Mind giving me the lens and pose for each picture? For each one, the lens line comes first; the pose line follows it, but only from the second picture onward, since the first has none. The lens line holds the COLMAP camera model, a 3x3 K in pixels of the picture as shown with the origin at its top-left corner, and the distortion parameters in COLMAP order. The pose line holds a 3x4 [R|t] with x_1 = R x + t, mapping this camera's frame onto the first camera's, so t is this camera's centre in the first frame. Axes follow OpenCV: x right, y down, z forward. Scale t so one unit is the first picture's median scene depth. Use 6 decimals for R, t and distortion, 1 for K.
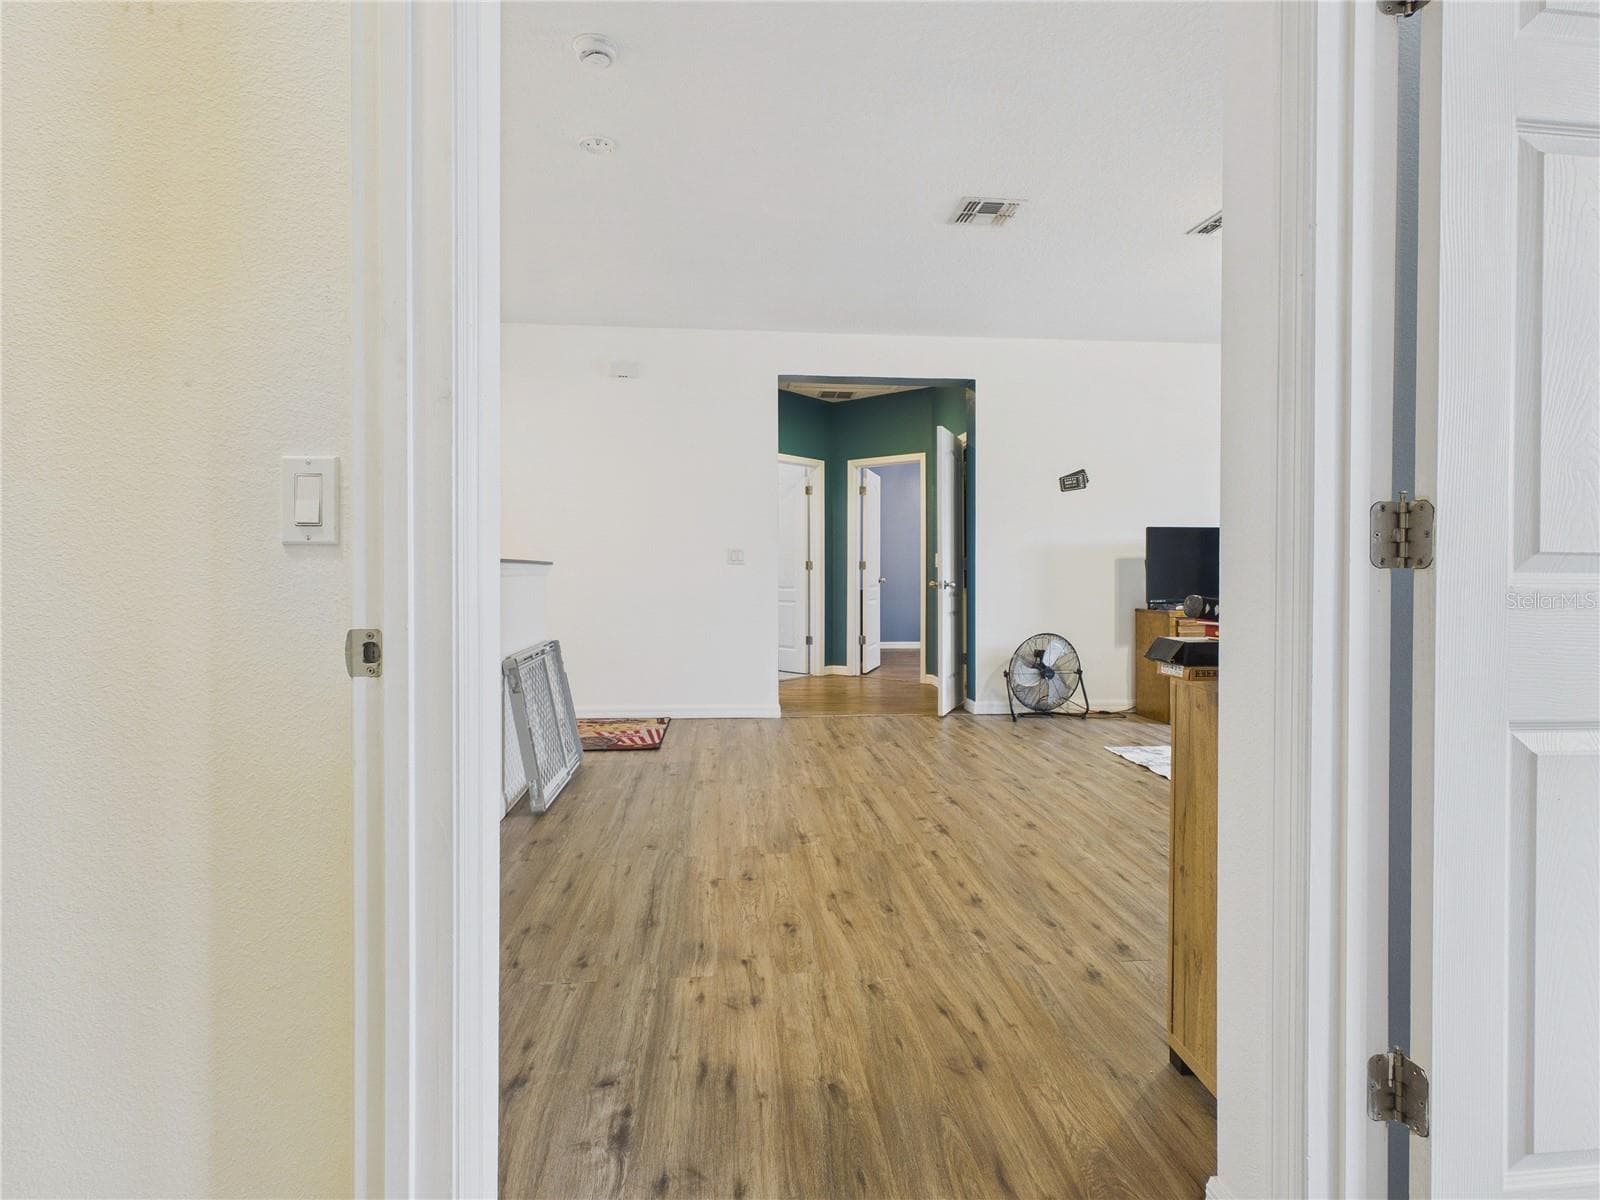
lens RADIAL K [[842.5, 0, 797.7], [0, 842.5, 572.3], [0, 0, 1]] dist [0.002506, -0.000315]
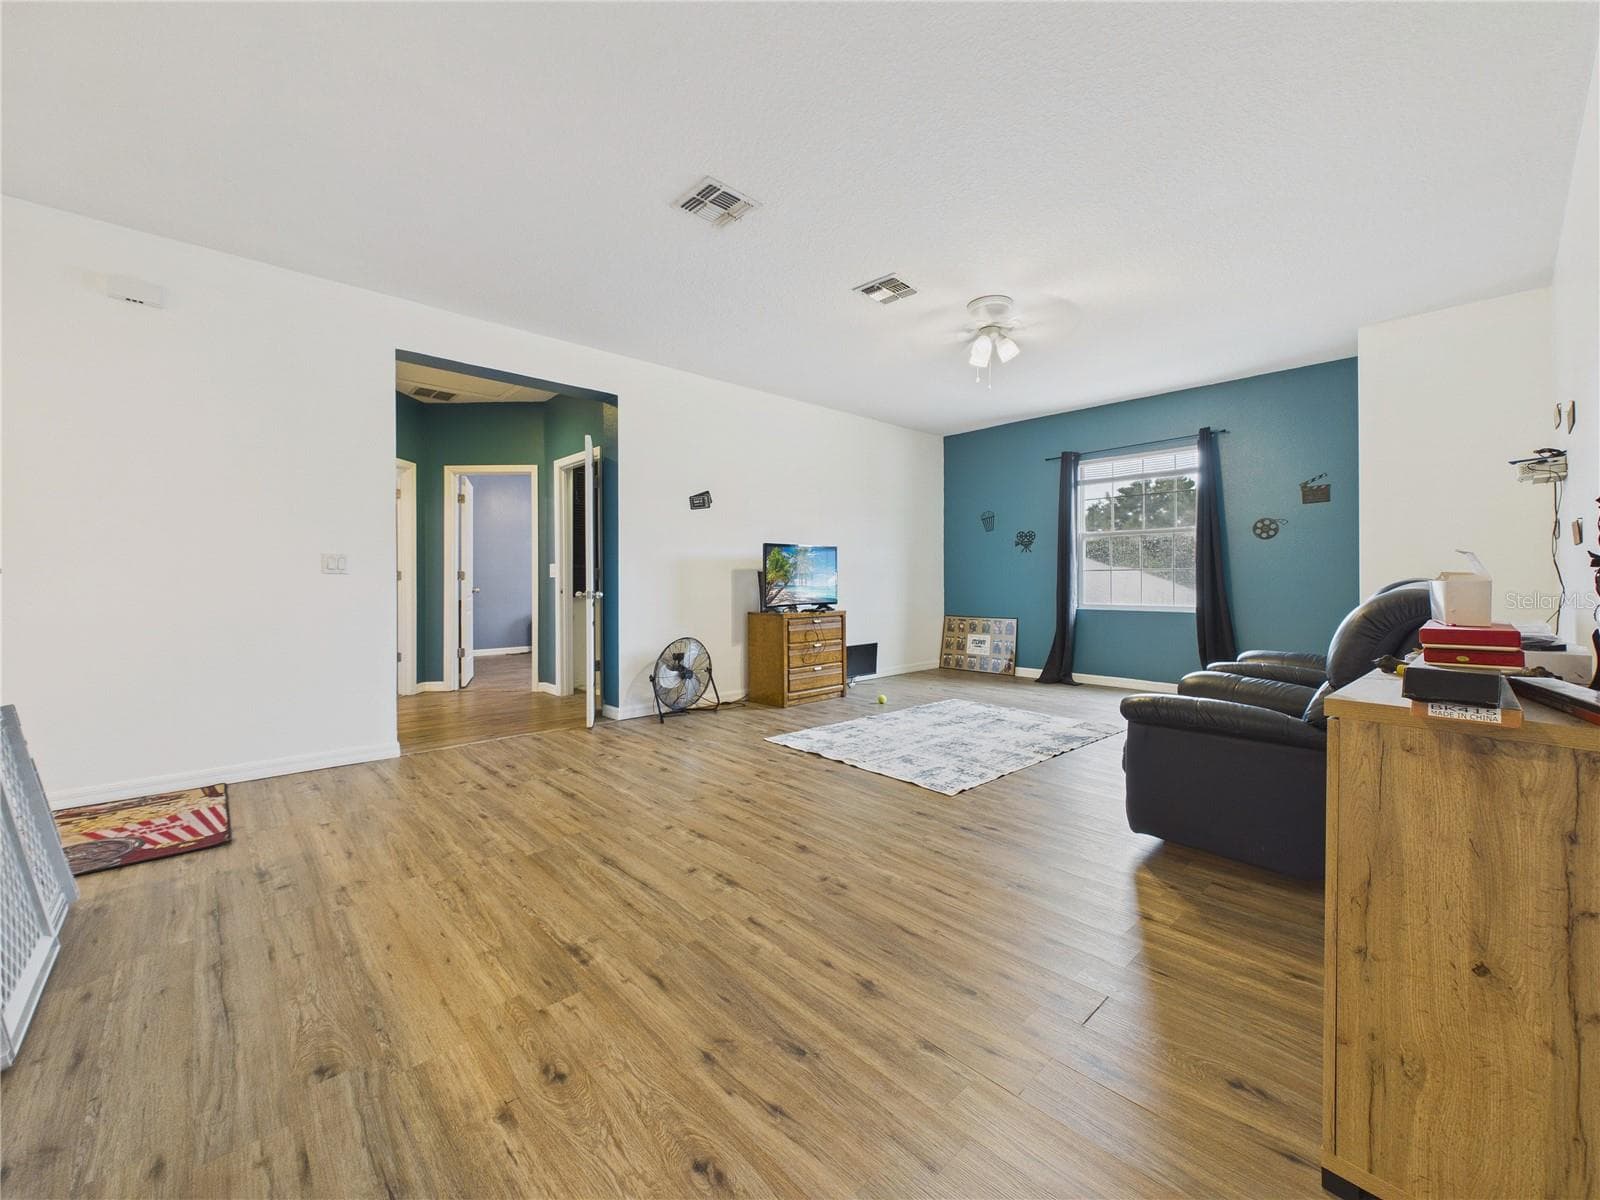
lens RADIAL K [[645.7, 0, 800.0], [0, 645.7, 576.7], [0, 0, 1]] dist [0.002031, 0.000033]
pose [[0.789512, -0.000813, 0.613735, -0.135336], [0.005349, 0.999970, -0.005557, -0.001773], [-0.613712, 0.007671, 0.789492, 0.329182]]
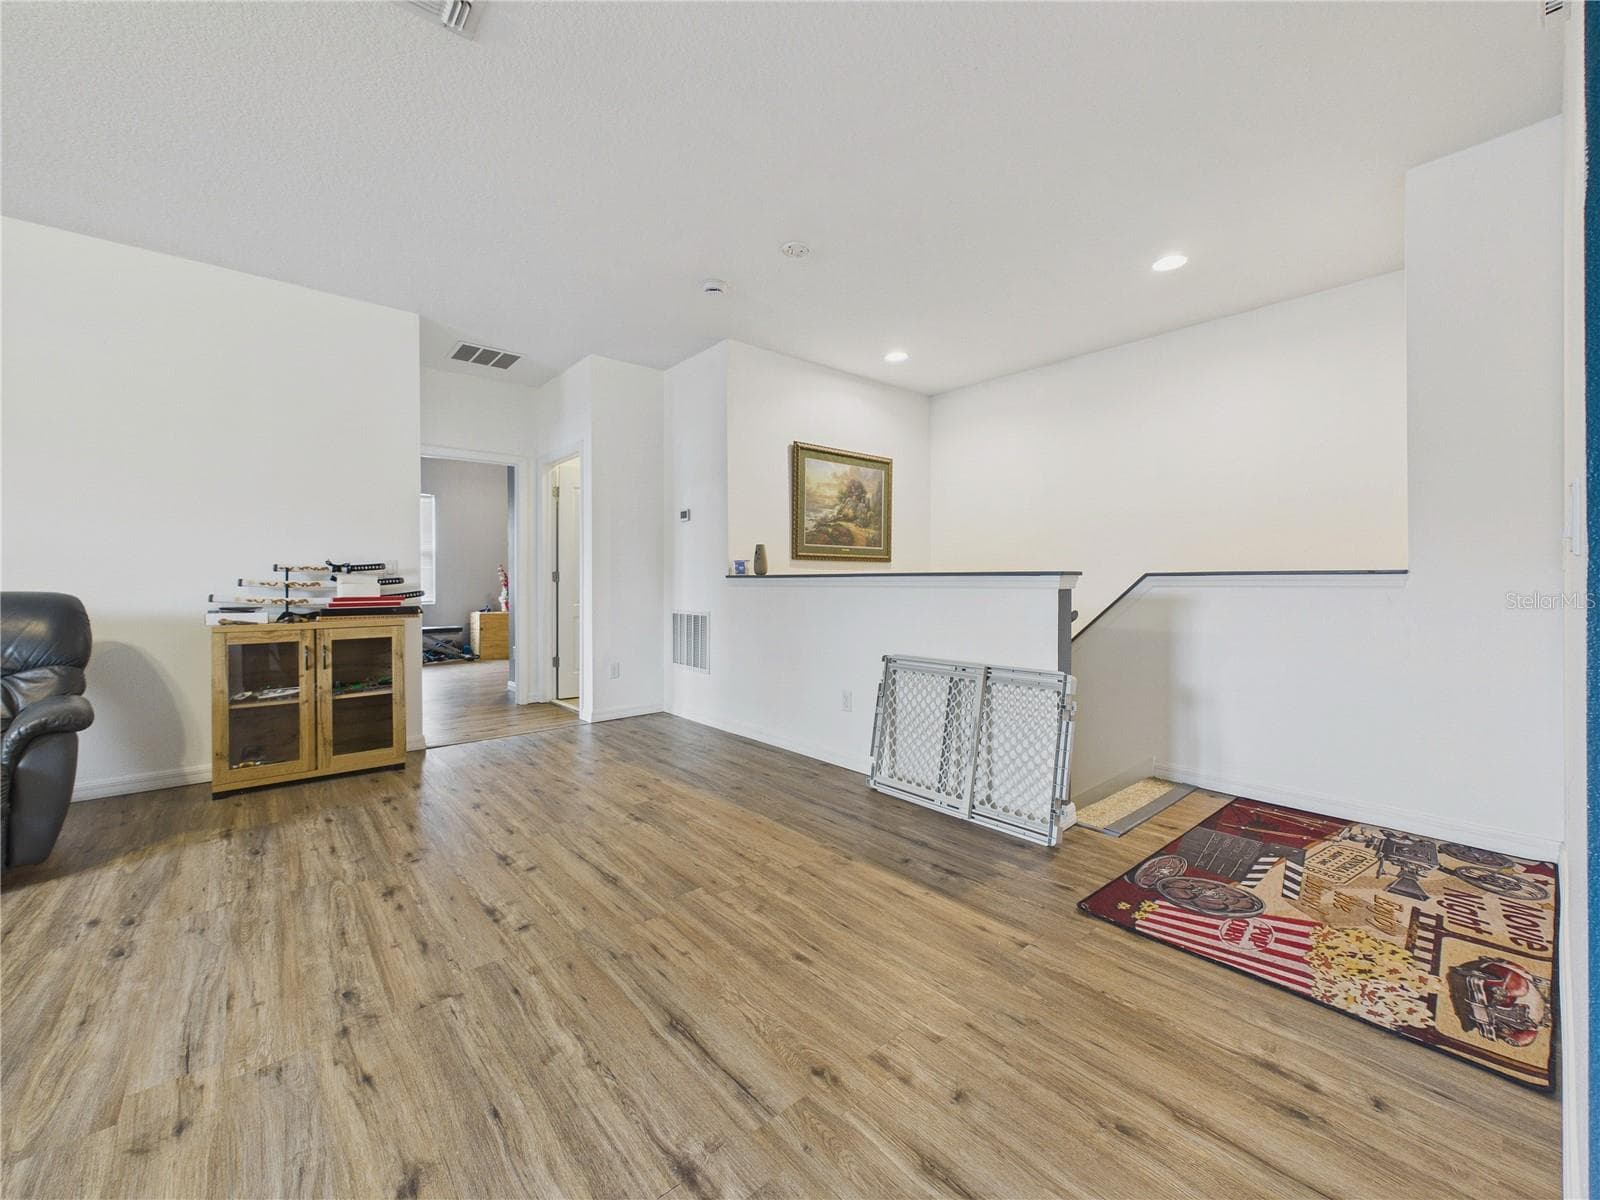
lens RADIAL K [[645.7, 0, 802.4], [0, 645.7, 584.7], [0, 0, 1]] dist [0.002031, 0.000033]
pose [[-0.812019, 0.005470, -0.583605, 0.246363], [0.001314, 0.999971, 0.007543, -0.005098], [0.583629, 0.005358, -0.812003, 1.364186]]
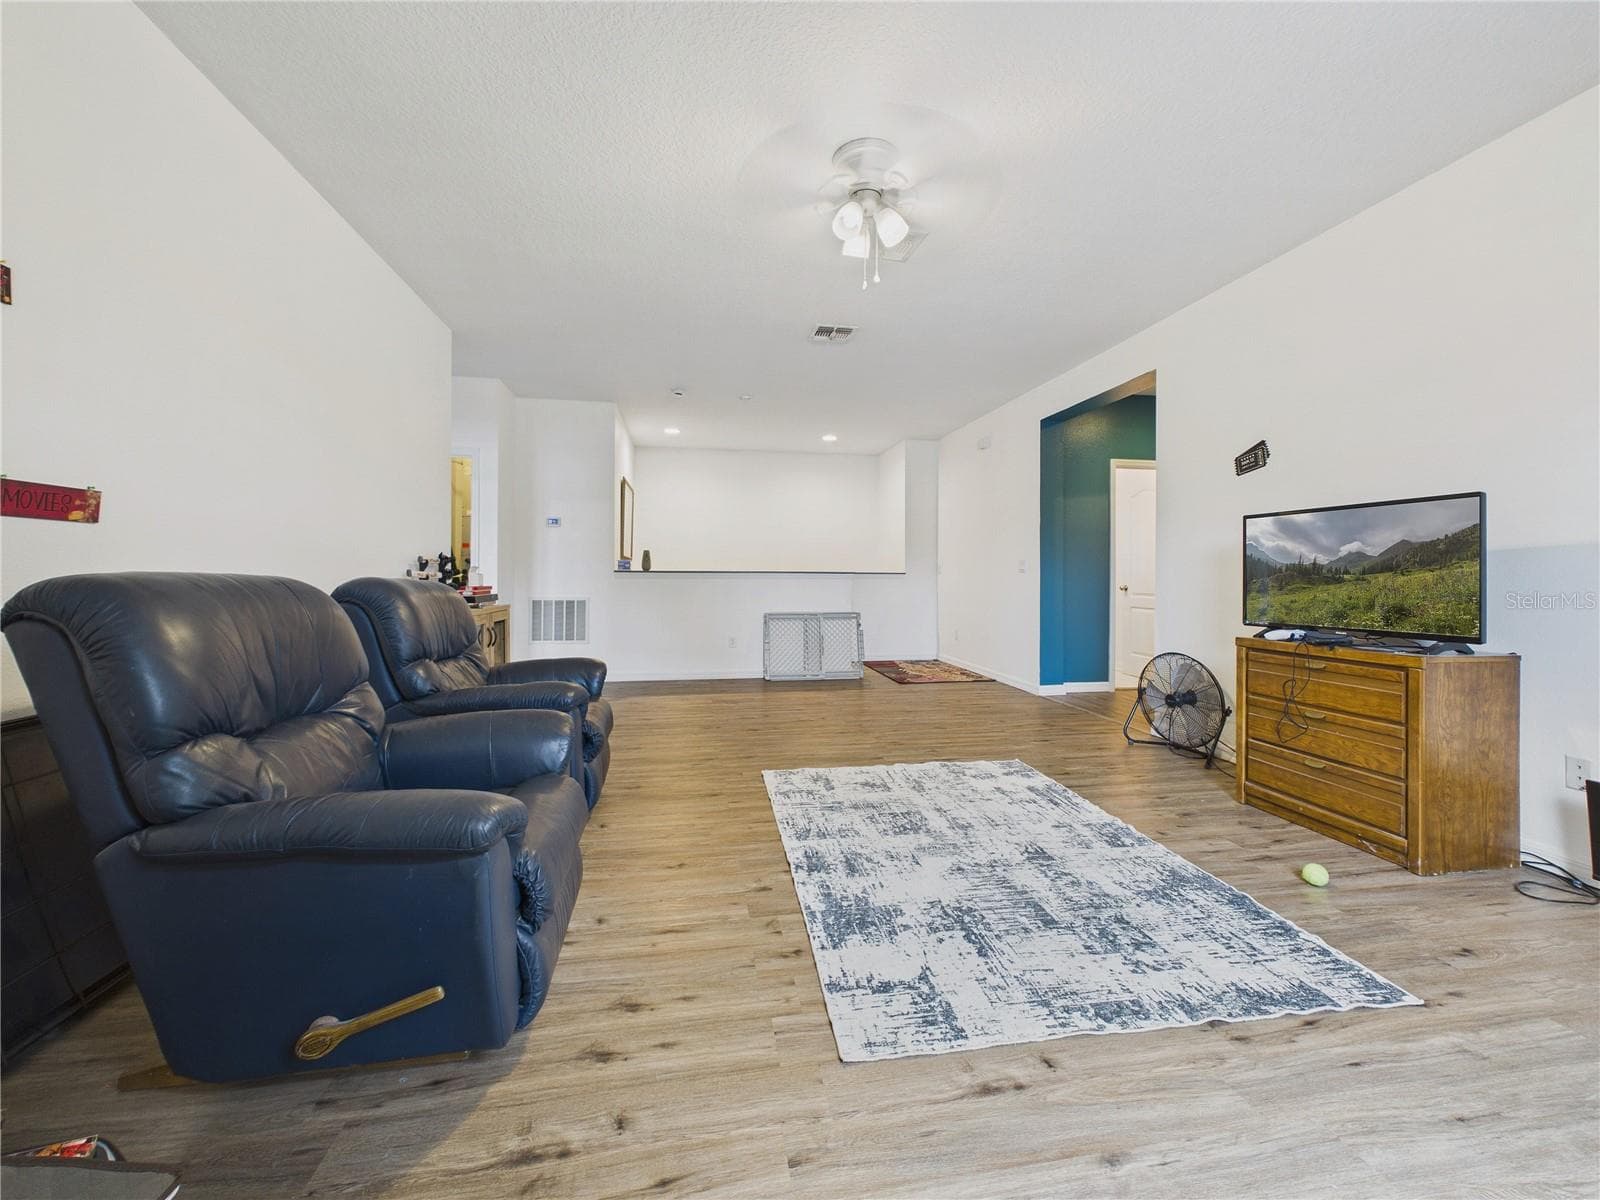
lens RADIAL K [[645.7, 0, 793.1], [0, 645.7, 584.8], [0, 0, 1]] dist [0.002031, 0.000033]
pose [[0.080148, 0.014107, -0.996683, 1.204471], [-0.005911, 0.999889, 0.013677, -0.002738], [0.996765, 0.004795, 0.080222, 0.760224]]
